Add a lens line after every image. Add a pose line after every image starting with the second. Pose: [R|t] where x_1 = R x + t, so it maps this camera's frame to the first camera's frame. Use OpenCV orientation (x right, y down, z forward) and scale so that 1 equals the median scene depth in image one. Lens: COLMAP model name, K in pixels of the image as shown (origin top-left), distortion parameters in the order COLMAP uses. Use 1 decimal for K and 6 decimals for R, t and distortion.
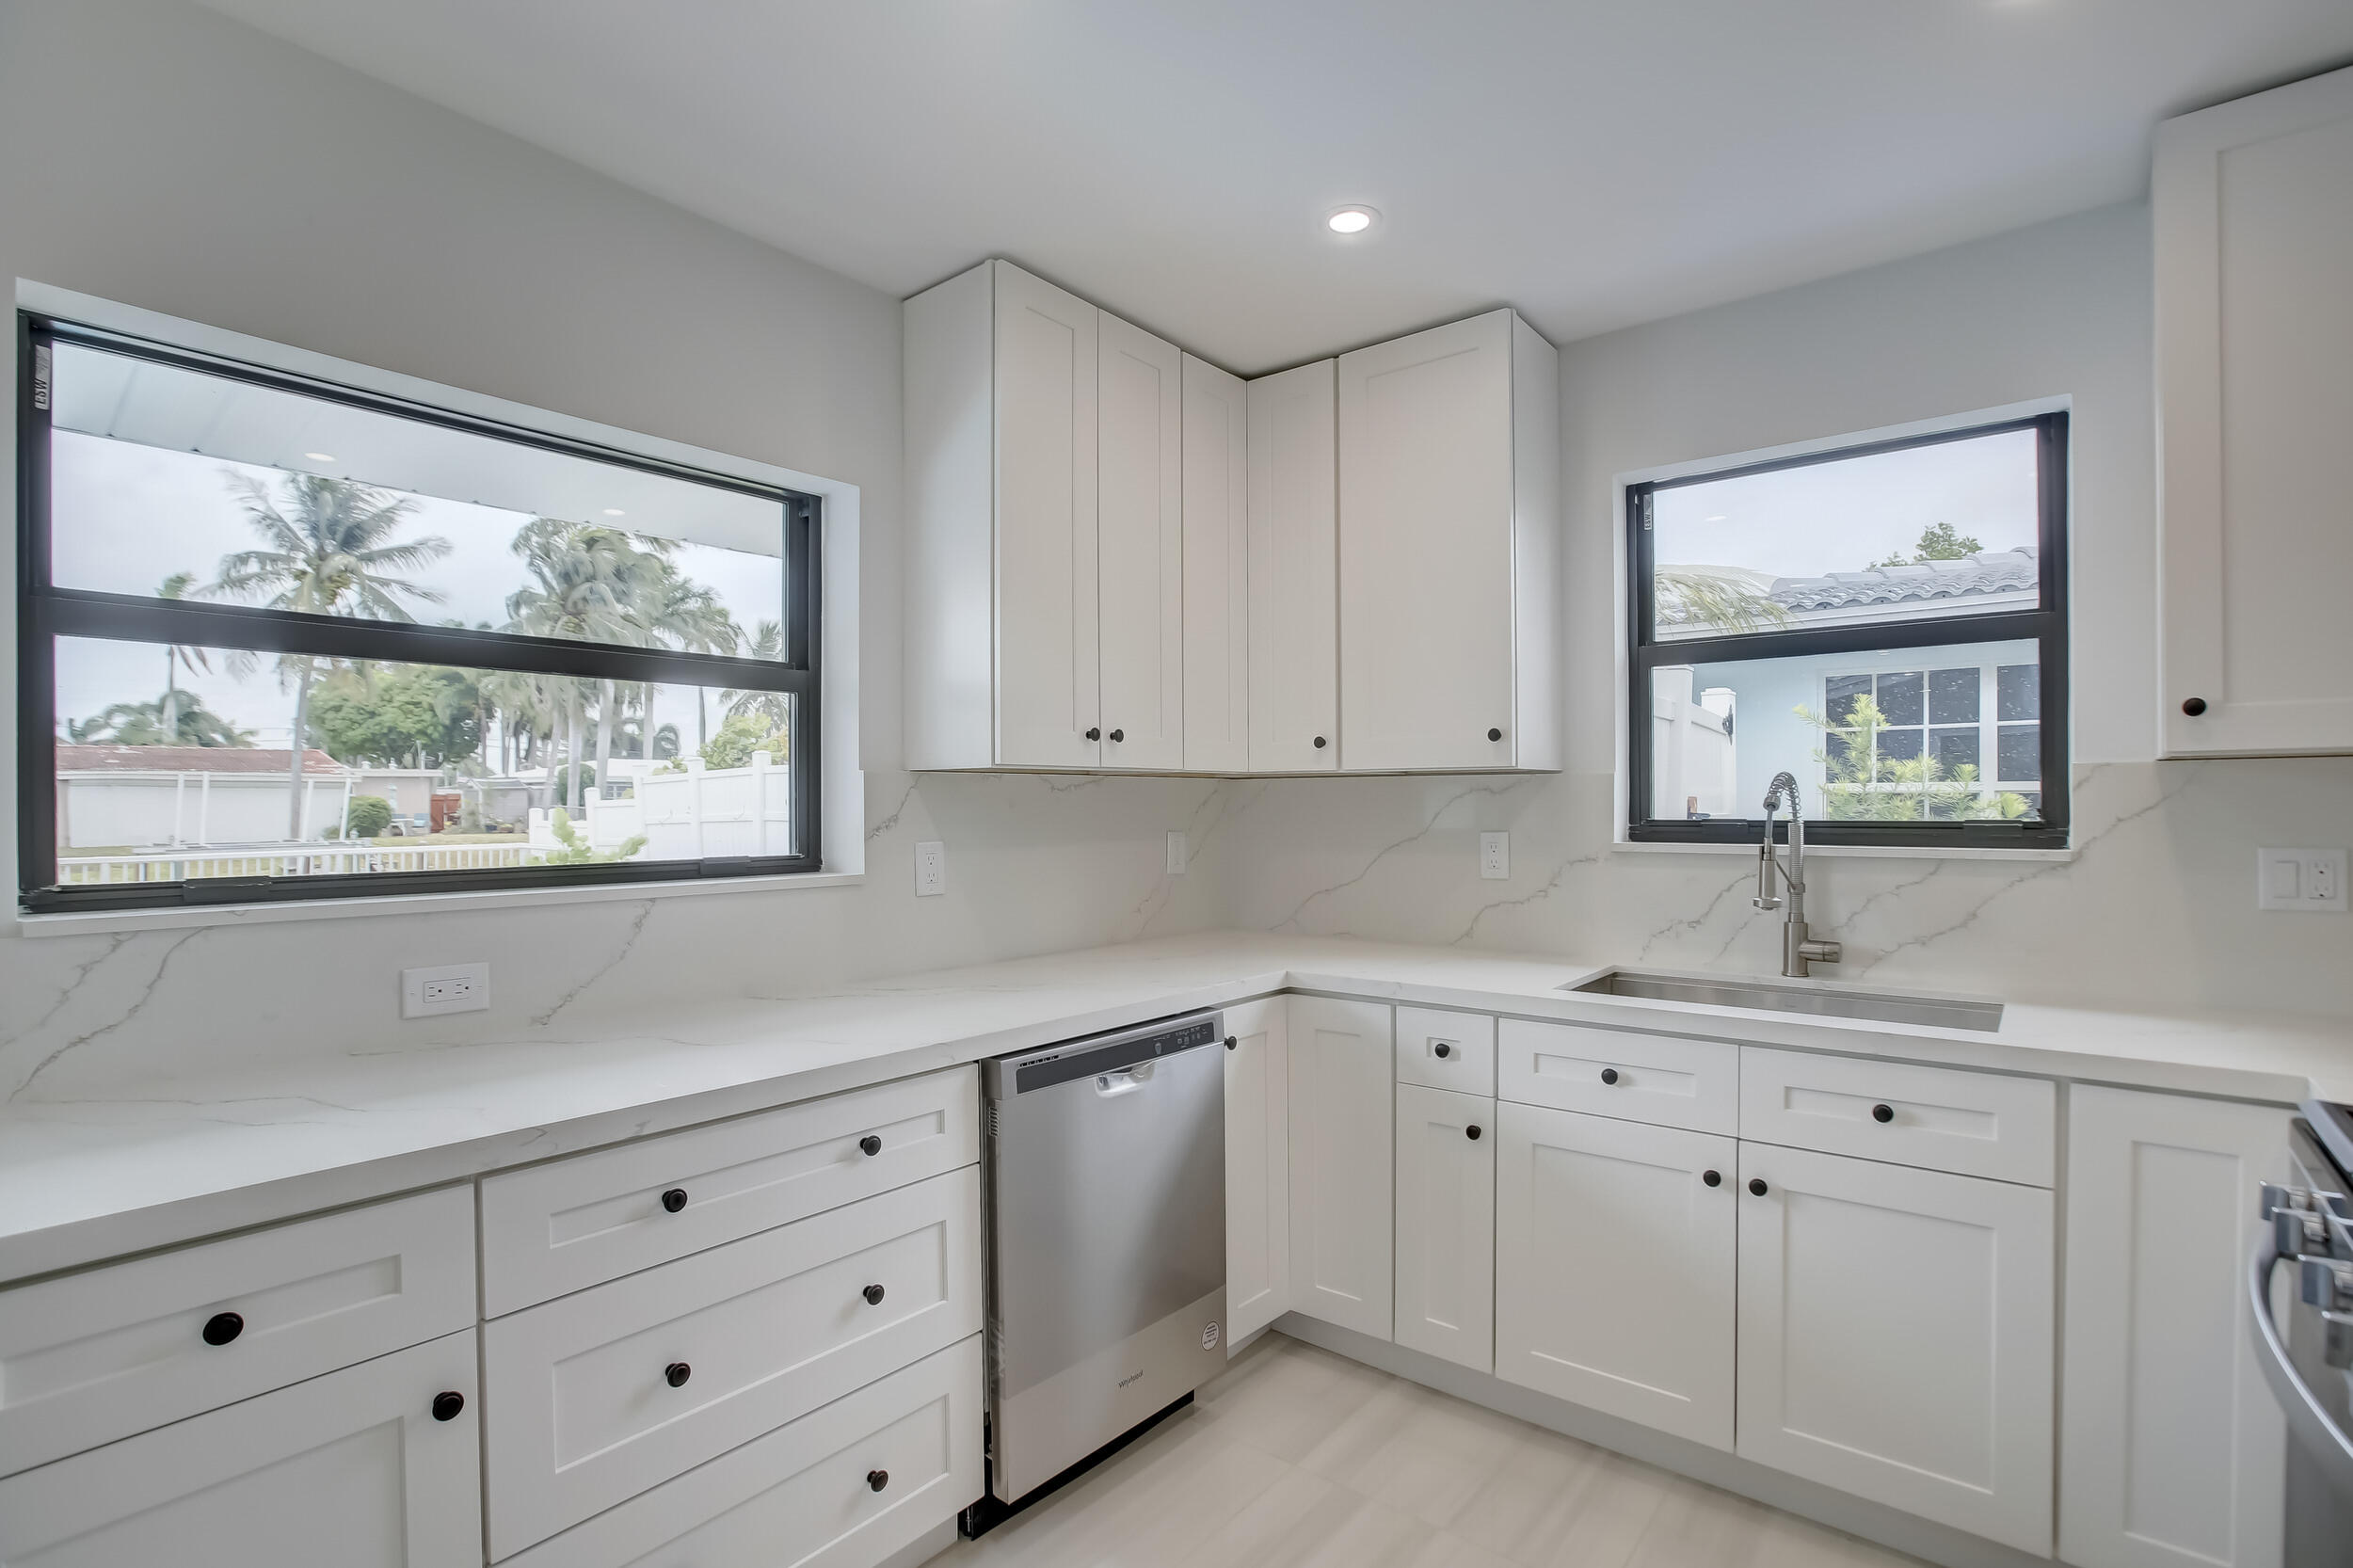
lens RADIAL K [[1087.0, 0, 1207.6], [0, 1087.0, 816.3], [0, 0, 1]] dist [-0.034786, 0.000492]
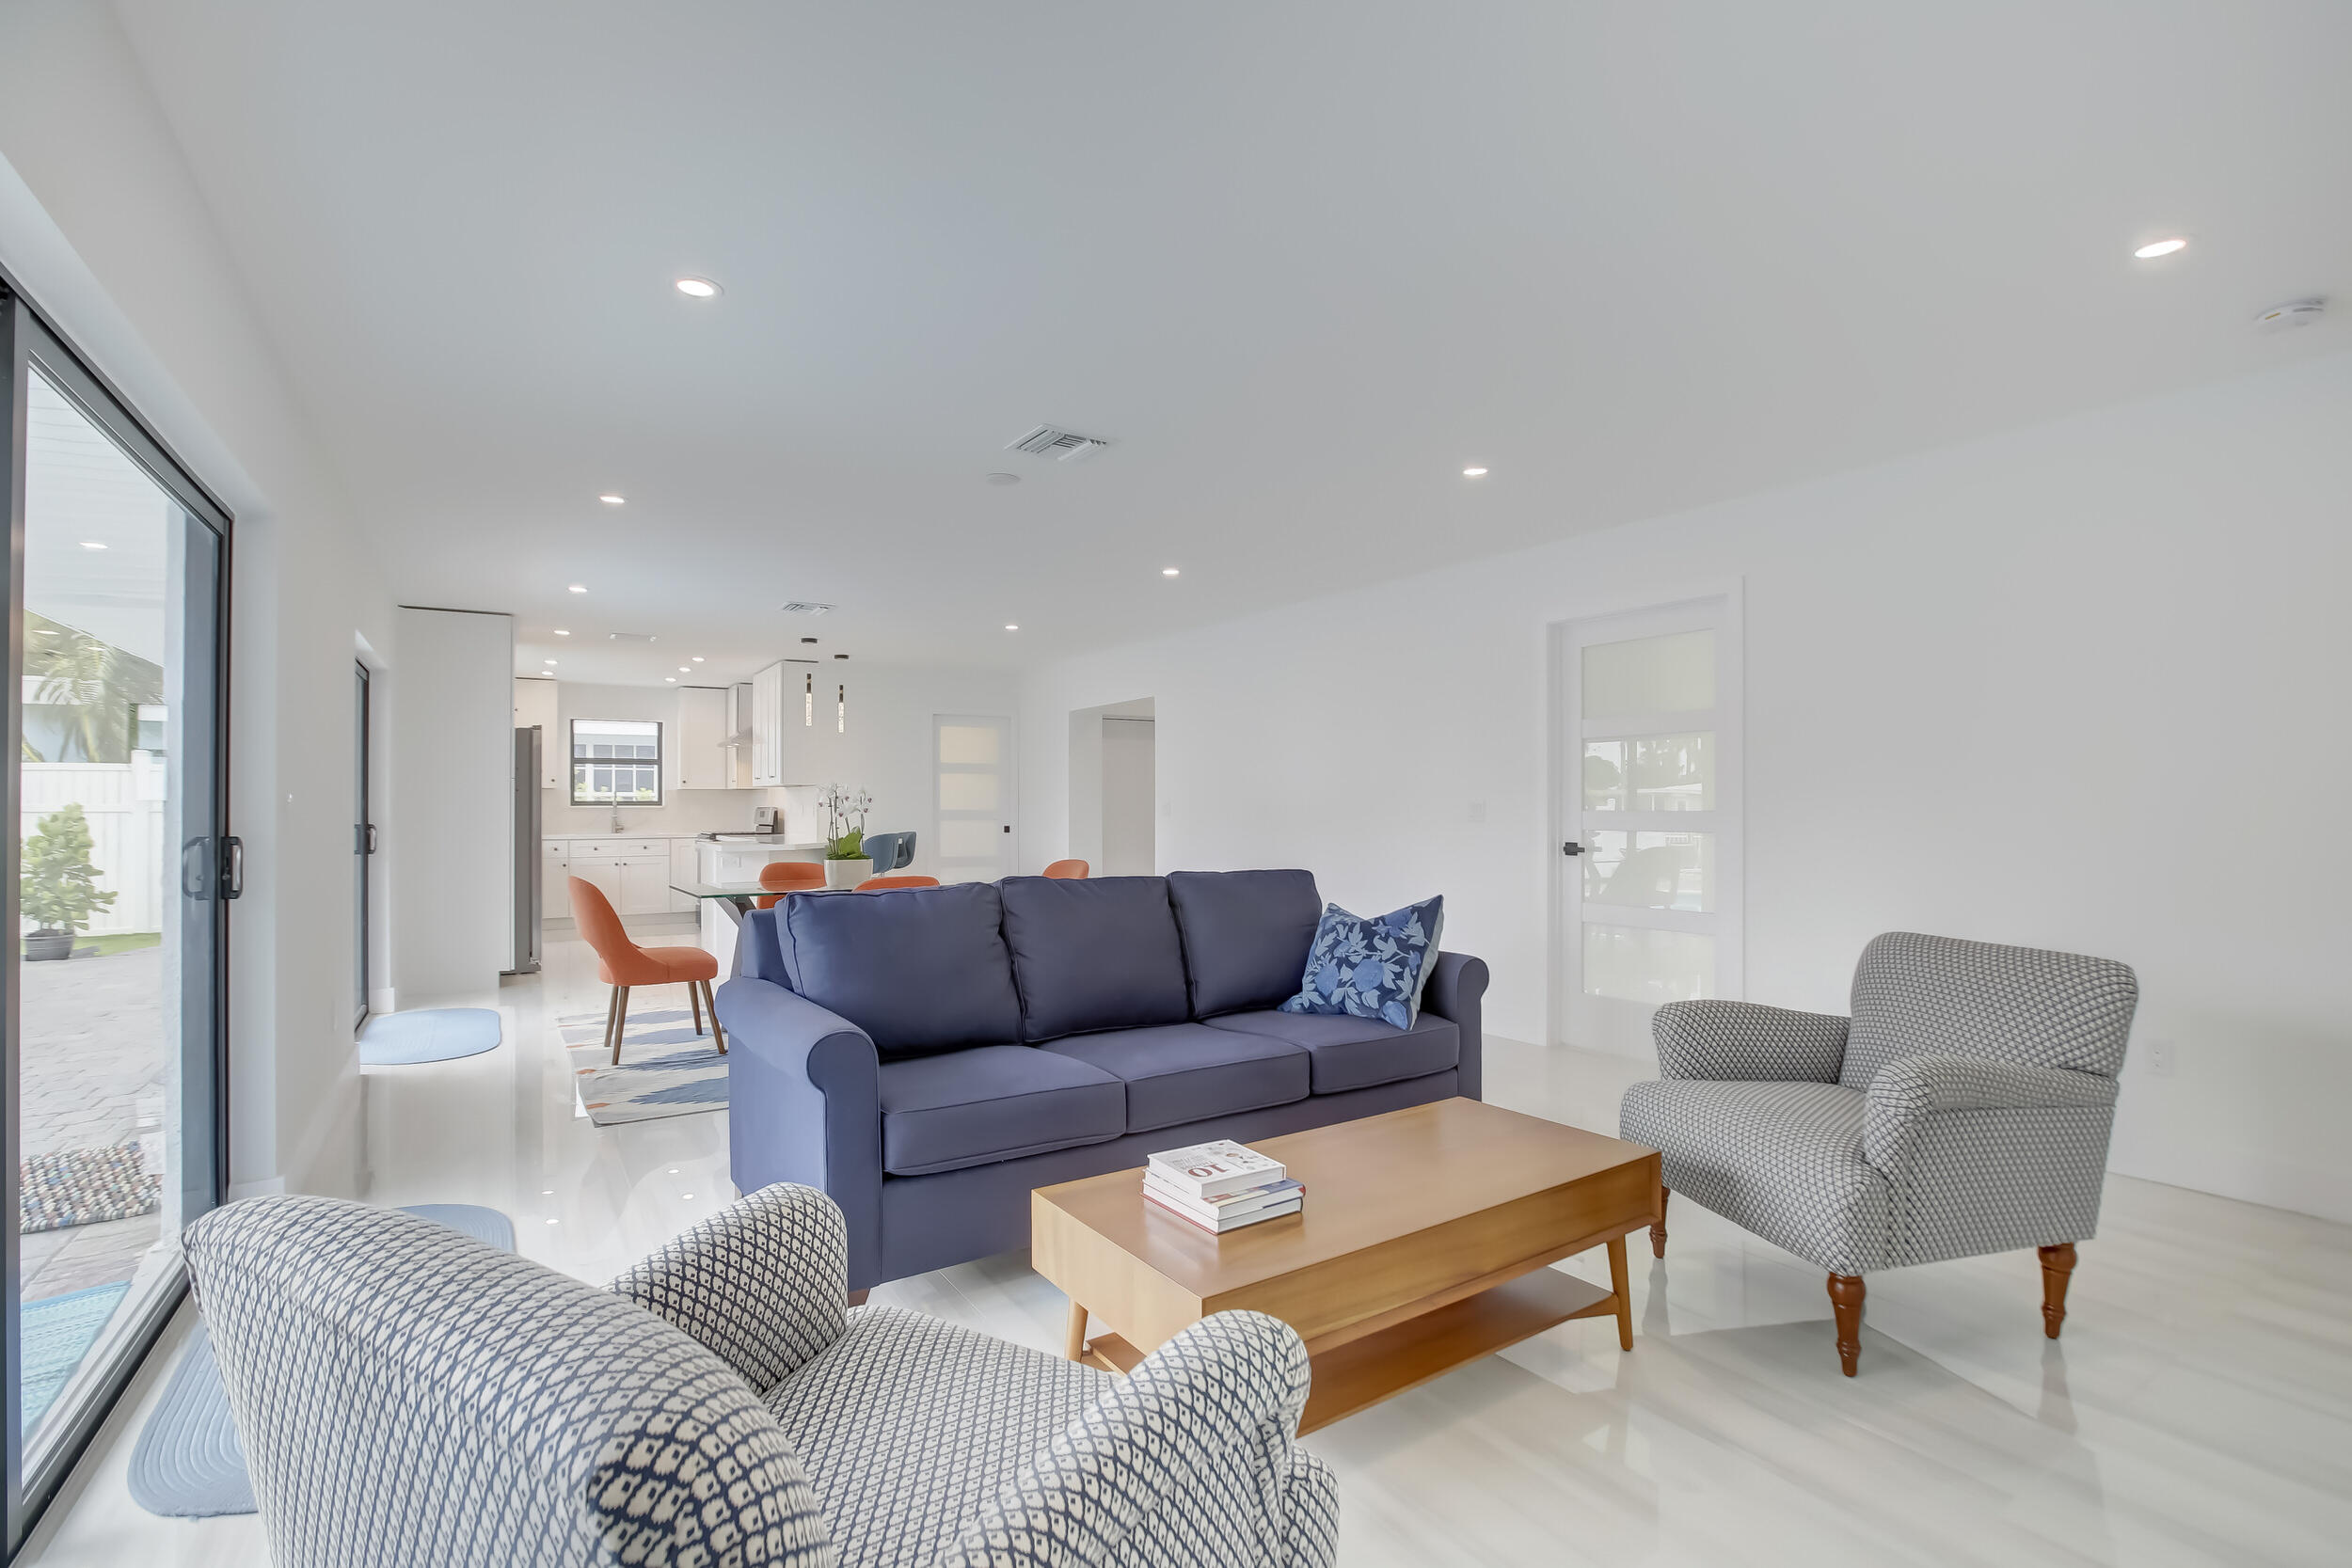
lens RADIAL K [[1034.9, 0, 1134.3], [0, 1034.9, 788.3], [0, 0, 1]] dist [-0.030661, 0.000012]
pose [[0.342487, 0.017988, 0.939351, -2.786898], [0.014816, 0.999589, -0.024543, 0.090587], [-0.939406, 0.022323, 0.342079, -2.577921]]
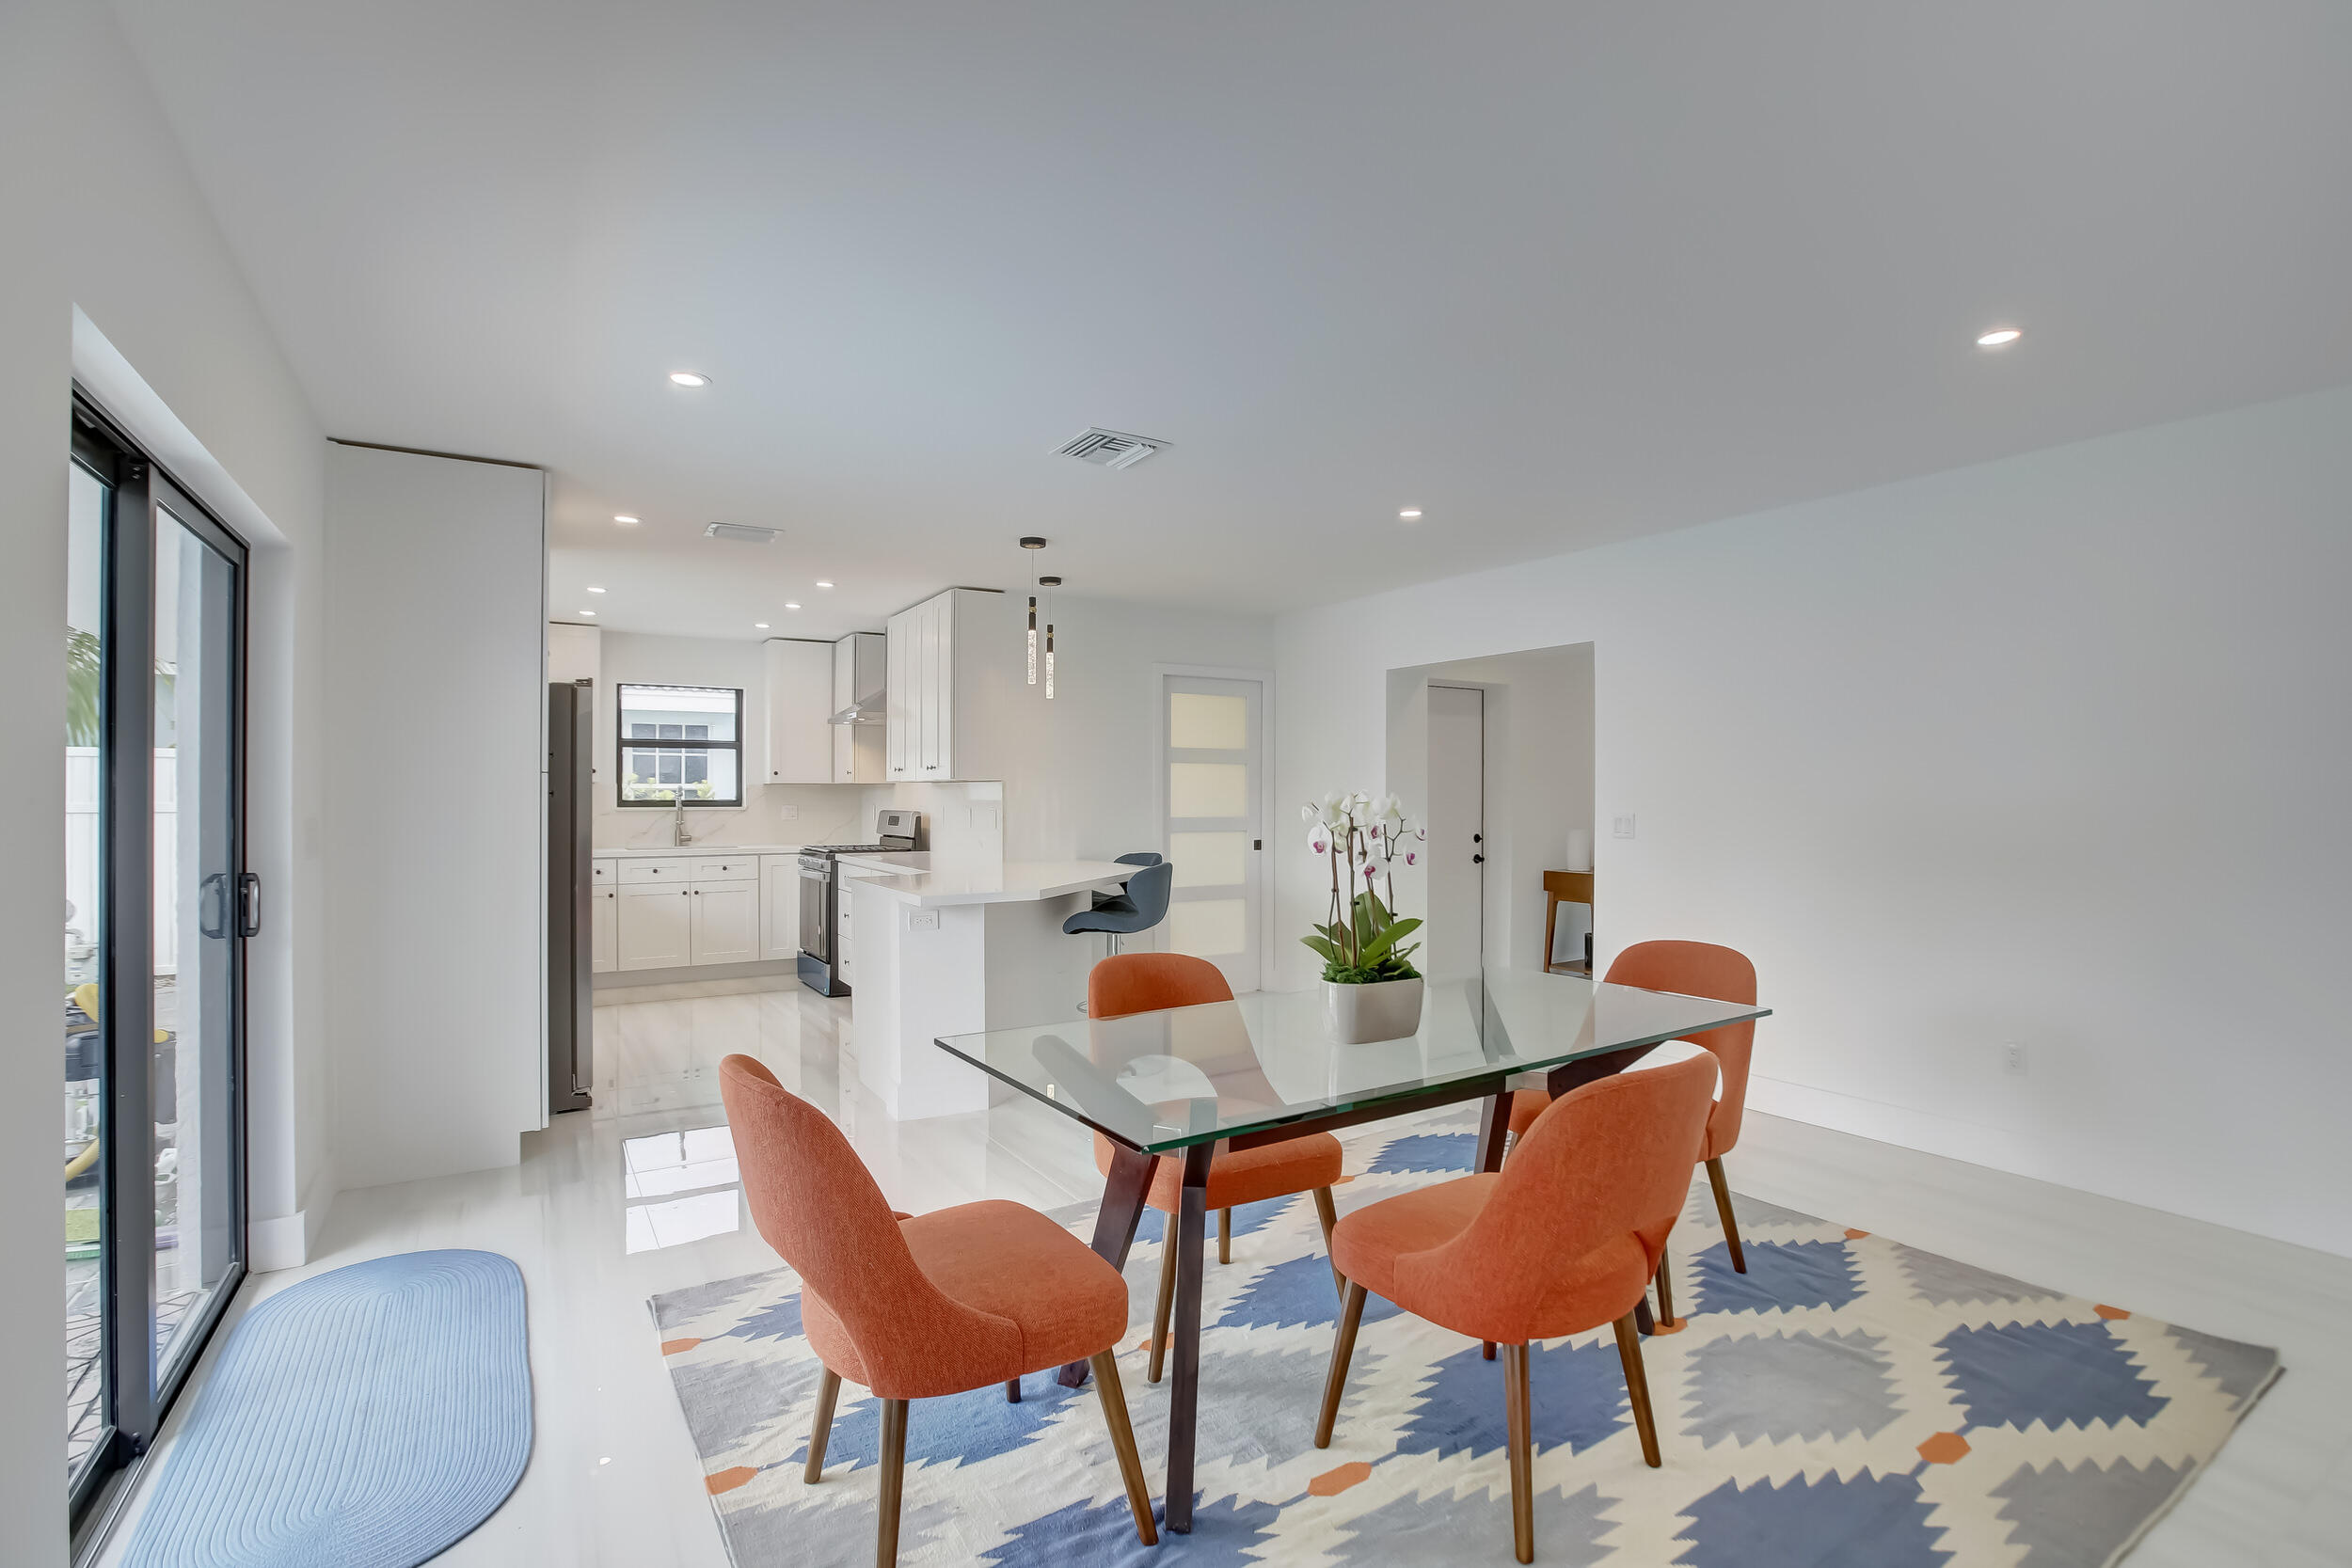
lens RADIAL K [[1073.0, 0, 1127.1], [0, 1073.0, 786.4], [0, 0, 1]] dist [-0.015366, 0.000040]
pose [[0.371849, 0.010938, 0.928229, -1.924264], [0.008716, 0.999845, -0.015273, 0.024604], [-0.928252, 0.013770, 0.371696, -1.459045]]
